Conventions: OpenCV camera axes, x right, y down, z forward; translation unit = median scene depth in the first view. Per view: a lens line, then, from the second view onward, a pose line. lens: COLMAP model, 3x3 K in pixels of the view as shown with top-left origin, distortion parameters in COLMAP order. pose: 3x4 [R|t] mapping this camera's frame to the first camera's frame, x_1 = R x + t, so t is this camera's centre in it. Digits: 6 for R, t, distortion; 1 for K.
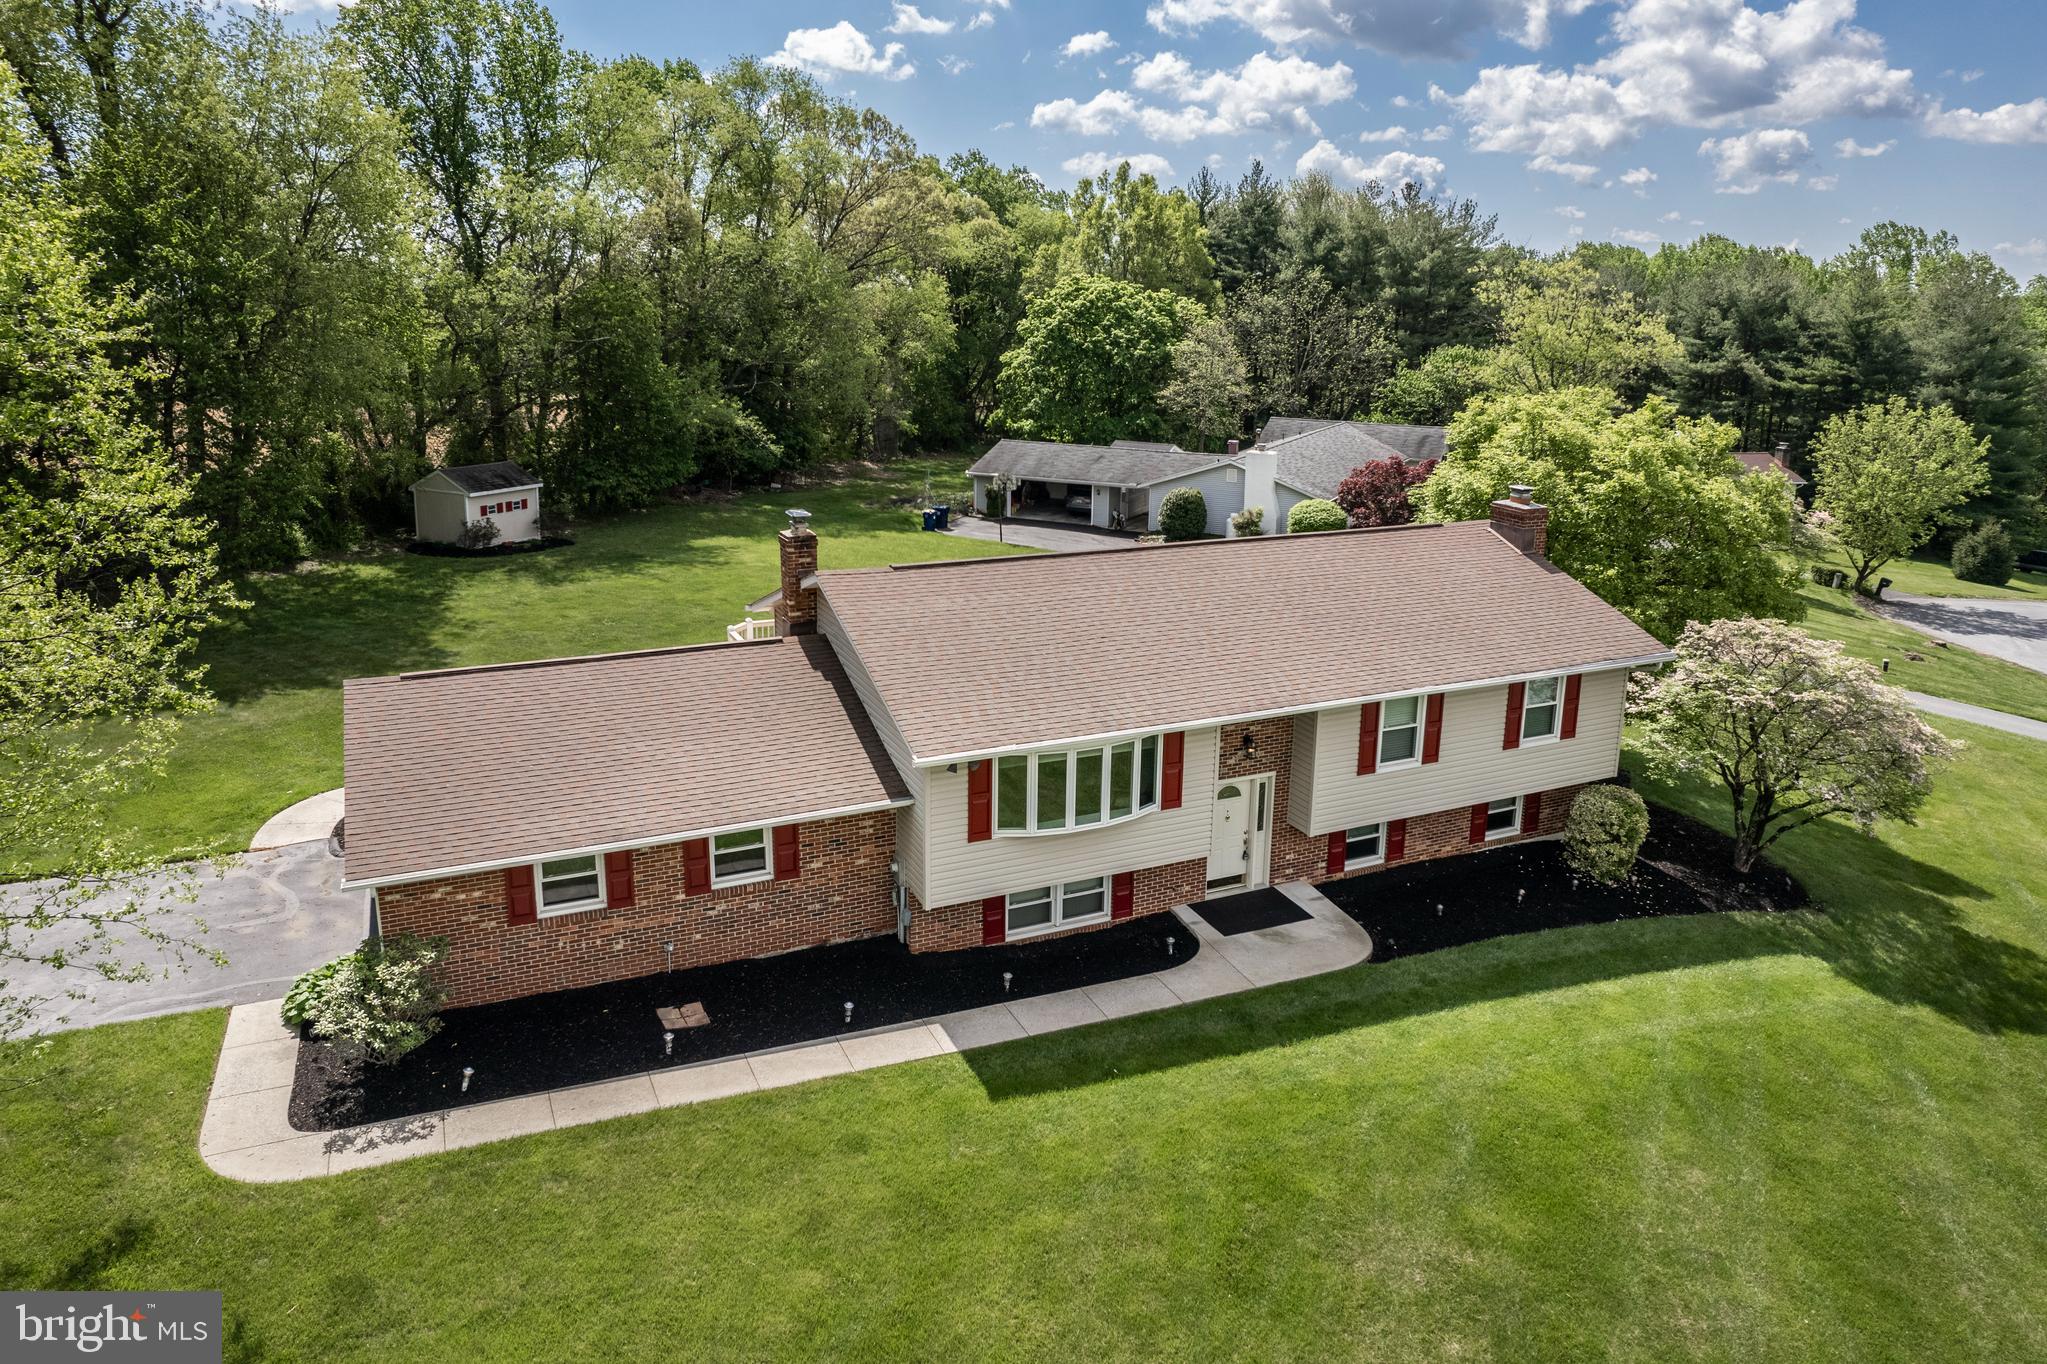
lens RADIAL K [[1319.2, 0, 1014.3], [0, 1319.2, 610.9], [0, 0, 1]] dist [-0.051395, 0.029190]
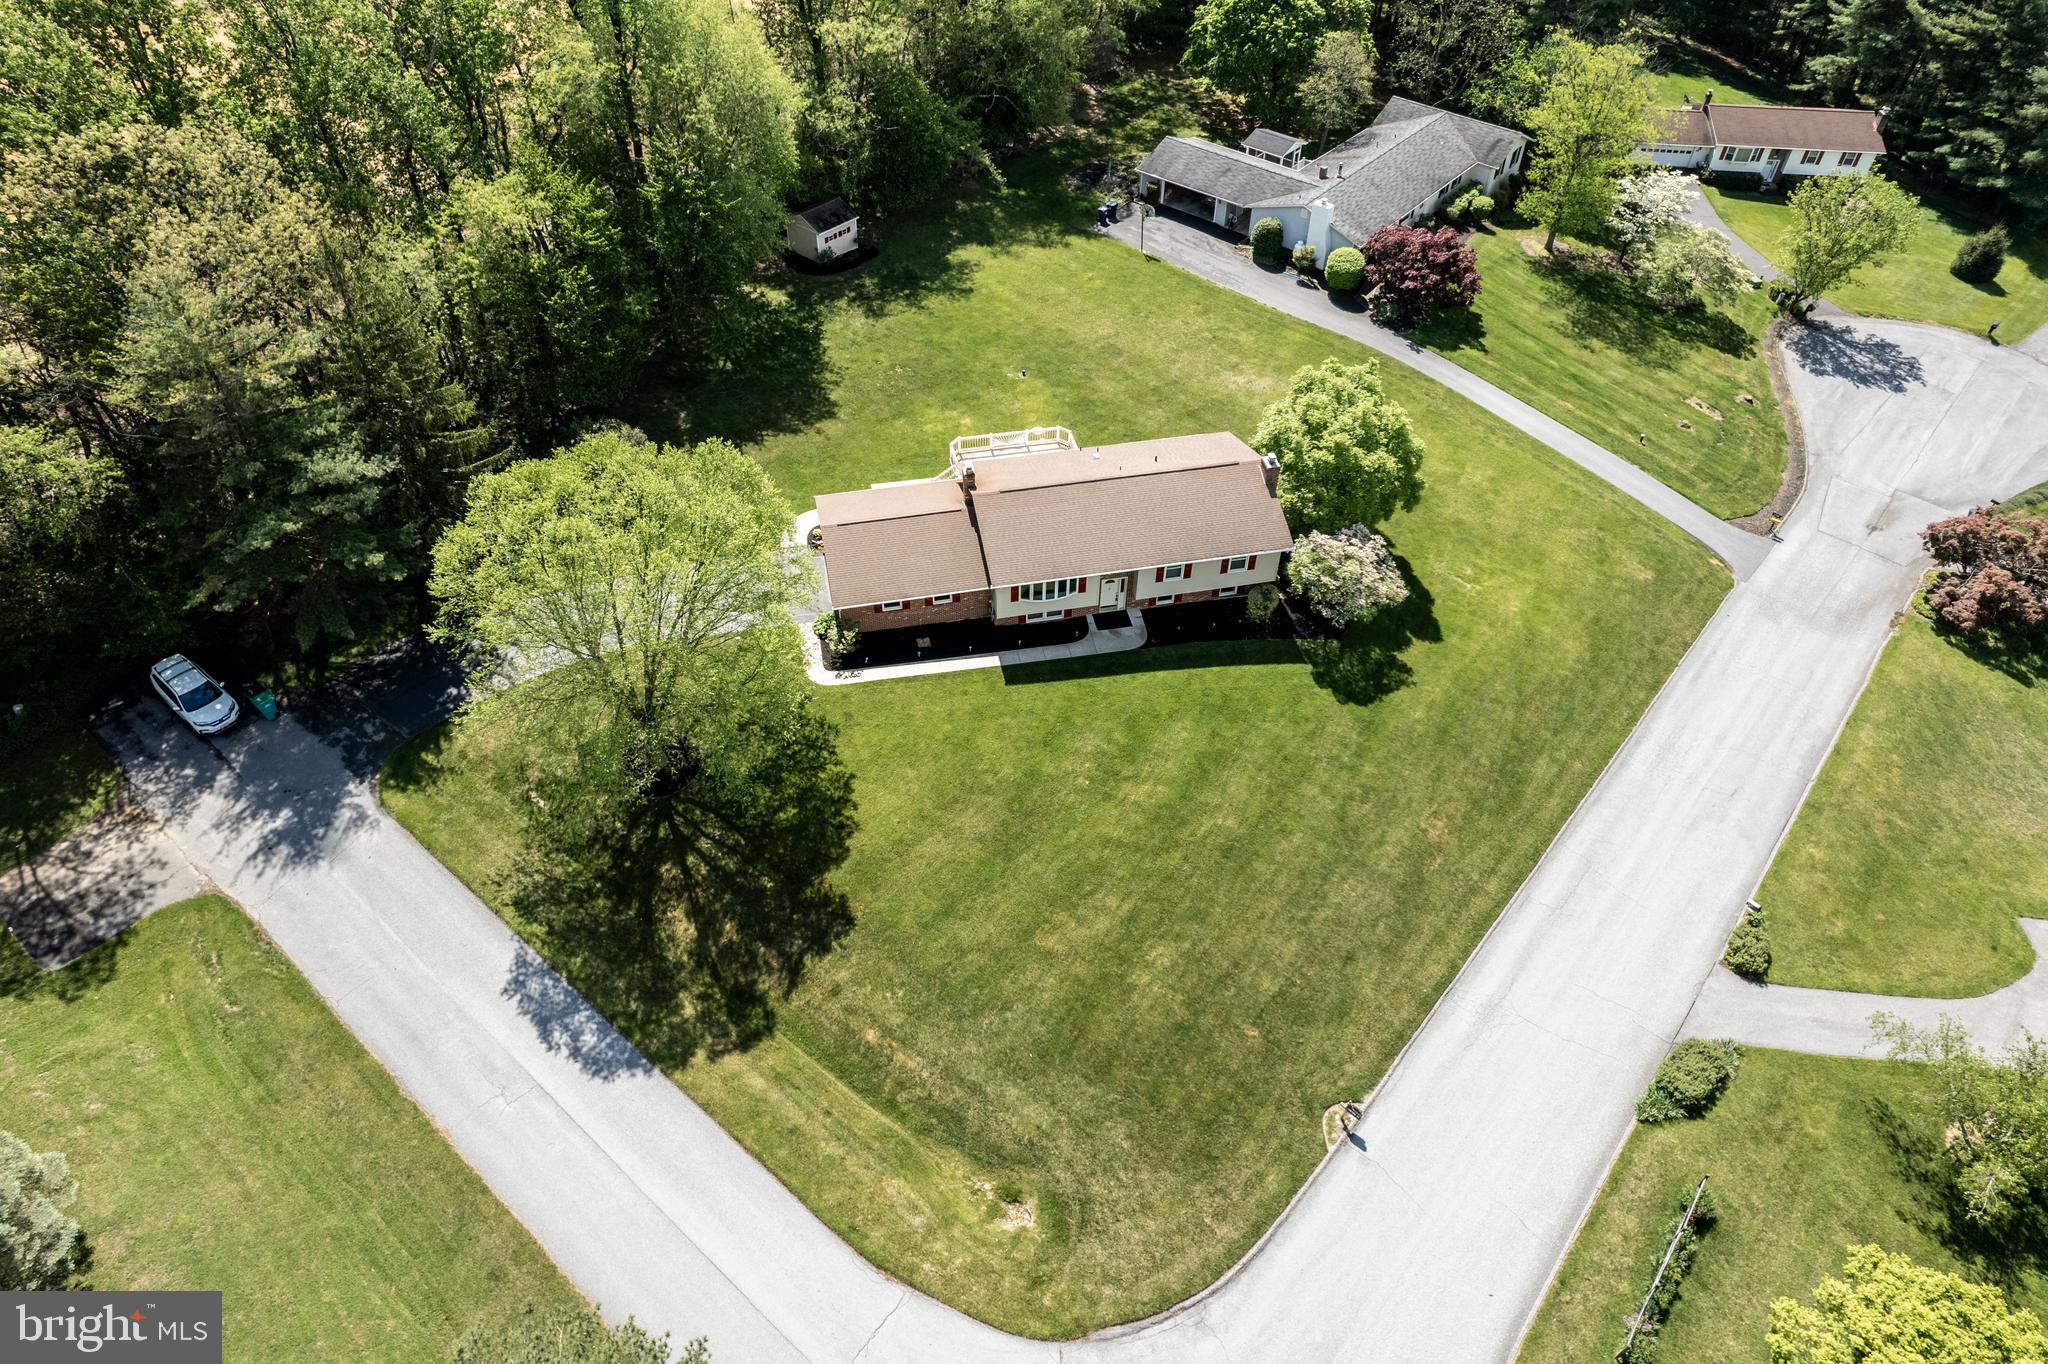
lens RADIAL K [[1319.8, 0, 1014.8], [0, 1319.8, 610.9], [0, 0, 1]] dist [-0.051395, 0.029190]
pose [[0.976263, 0.142913, -0.162745, 0.430779], [-0.046260, 0.871655, 0.487932, -1.184630], [0.211589, -0.468822, 0.857576, -1.521945]]
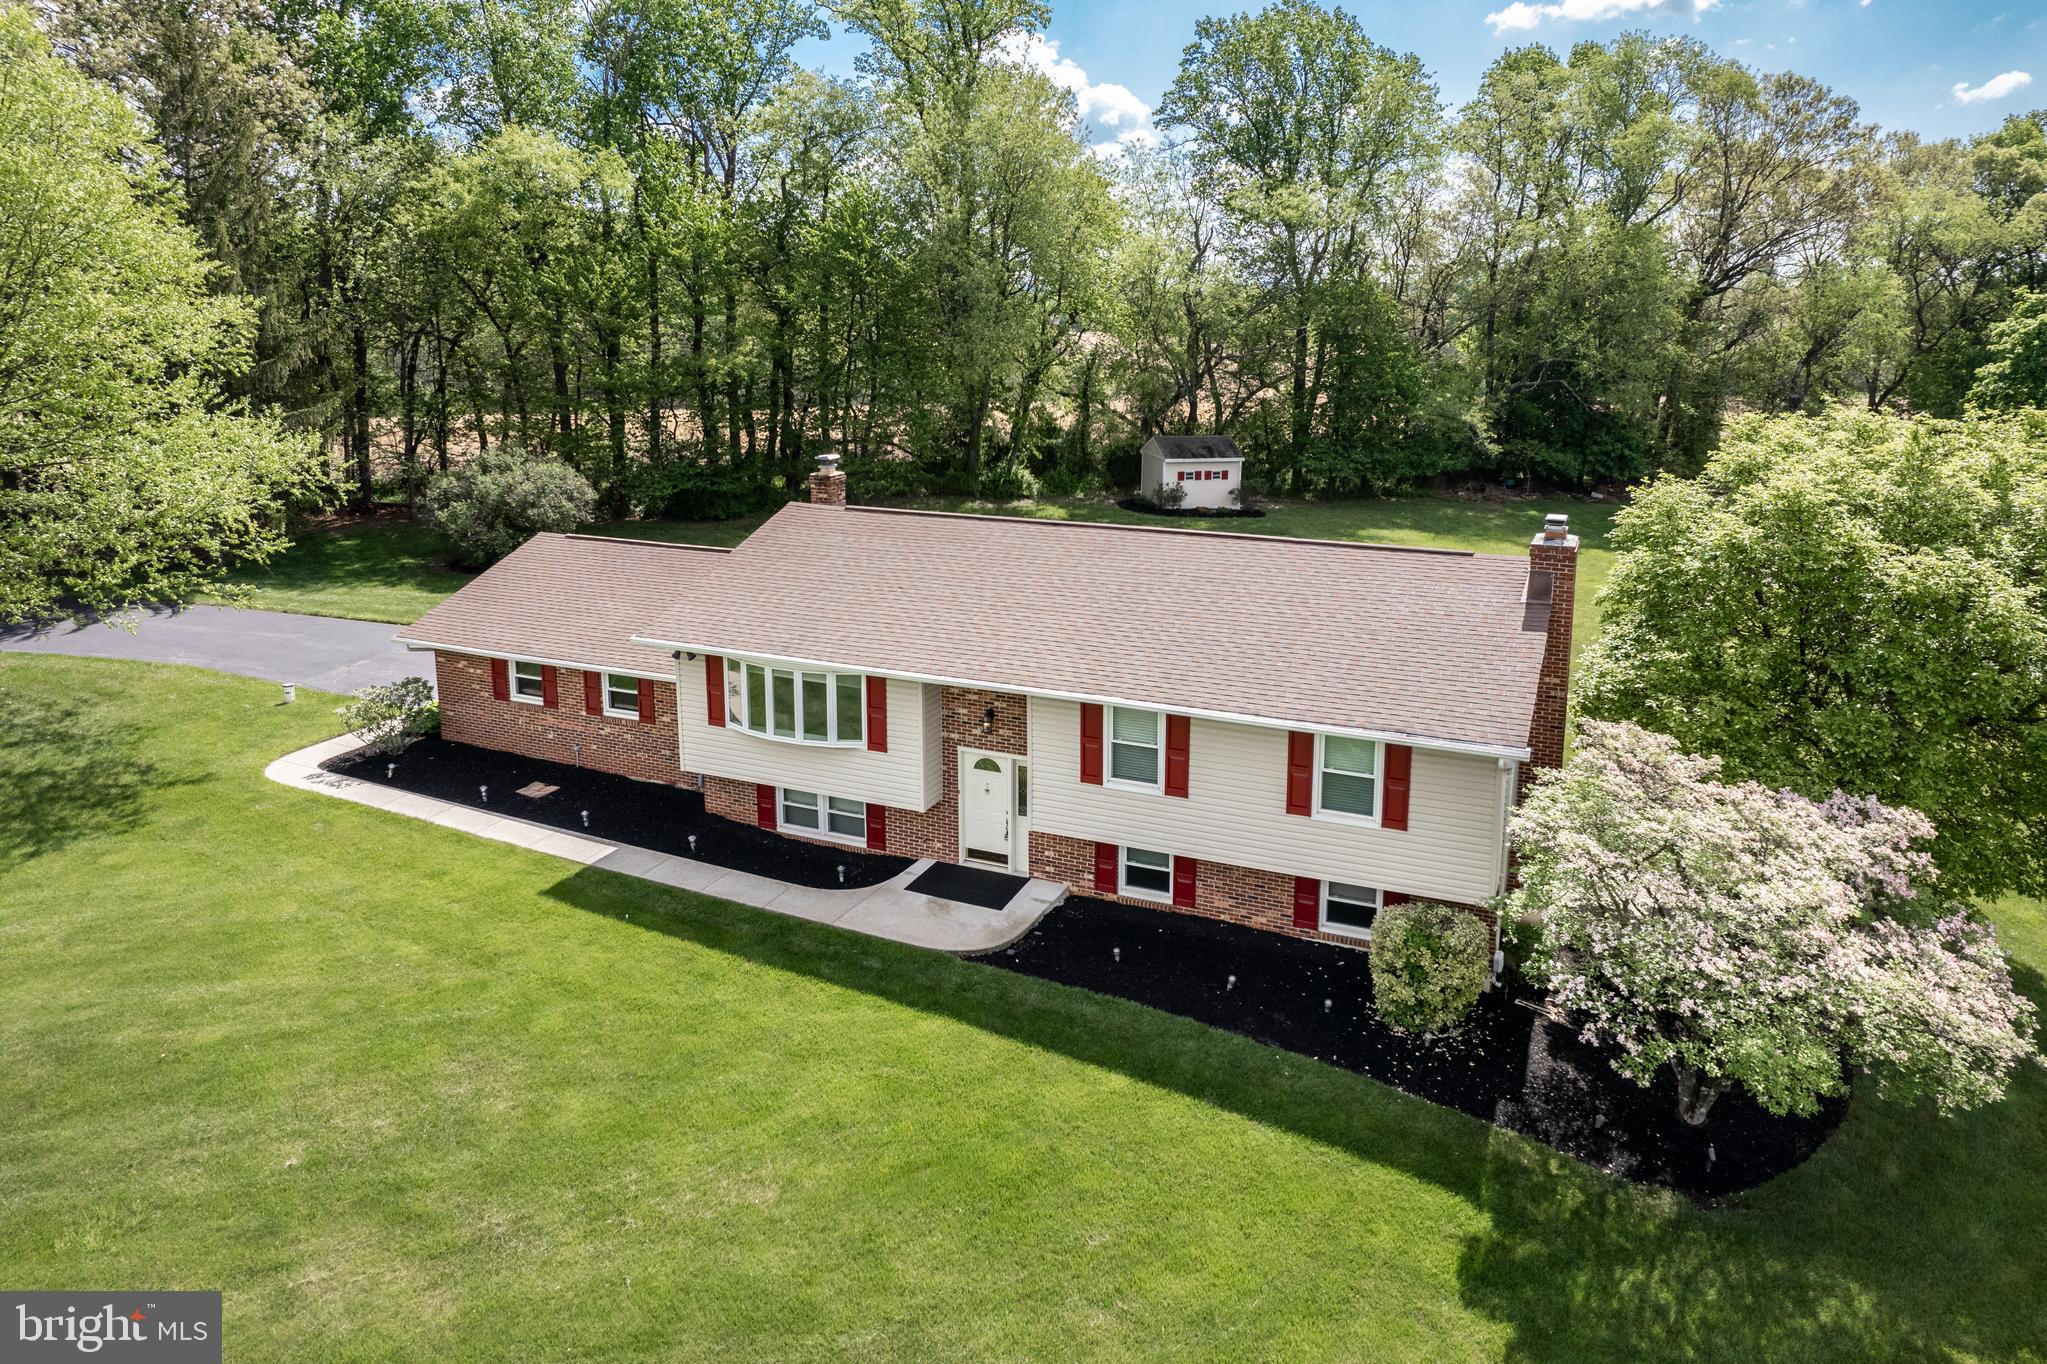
lens RADIAL K [[1347.6, 0, 1064.9], [0, 1347.6, 681.5], [0, 0, 1]] dist [-0.058282, 0.001619]
pose [[0.673717, 0.199301, -0.711607, 0.887116], [-0.168898, 0.978986, 0.114282, -0.046091], [0.719430, 0.043195, 0.693221, 0.337427]]
